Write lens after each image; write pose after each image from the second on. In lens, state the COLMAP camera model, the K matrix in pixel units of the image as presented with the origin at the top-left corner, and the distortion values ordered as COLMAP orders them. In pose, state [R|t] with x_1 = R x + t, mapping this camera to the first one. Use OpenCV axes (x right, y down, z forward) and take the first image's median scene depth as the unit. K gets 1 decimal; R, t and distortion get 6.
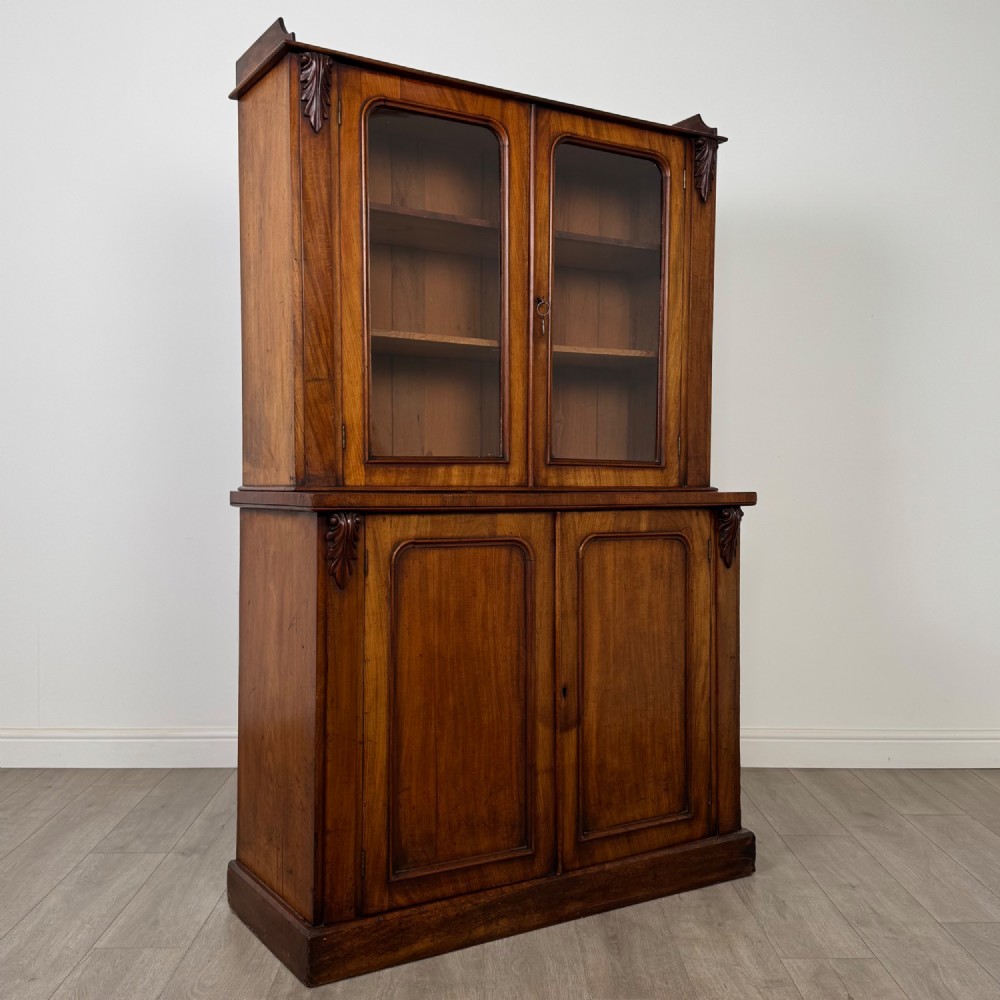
lens RADIAL K [[1107.4, 0, 518.2], [0, 1107.4, 501.3], [0, 0, 1]] dist [0.110715, -0.011707]
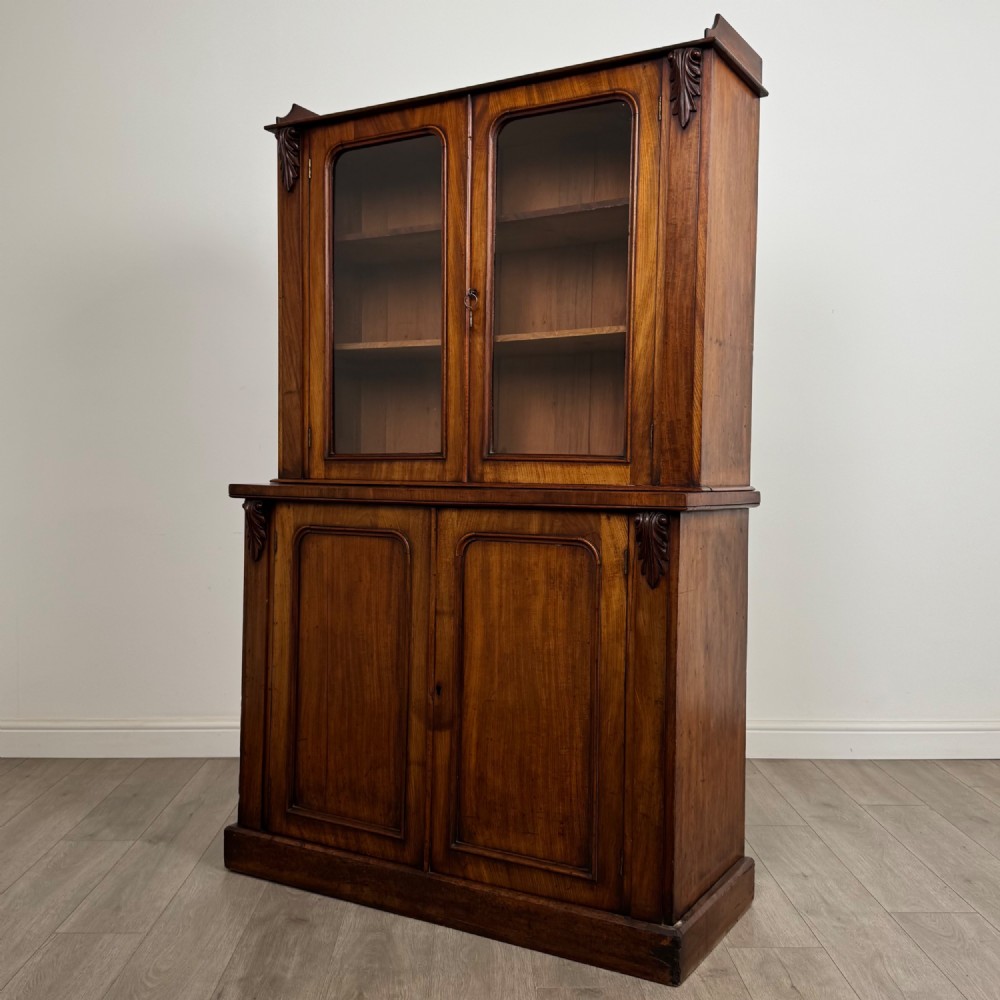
lens RADIAL K [[1088.5, 0, 480.0], [0, 1088.5, 502.0], [0, 0, 1]] dist [0.114344, -0.016252]
pose [[0.450294, 0.025799, -0.892507, 0.918603], [-0.028534, 0.999488, 0.014495, -0.010628], [0.892424, 0.018940, 0.450800, 0.592184]]
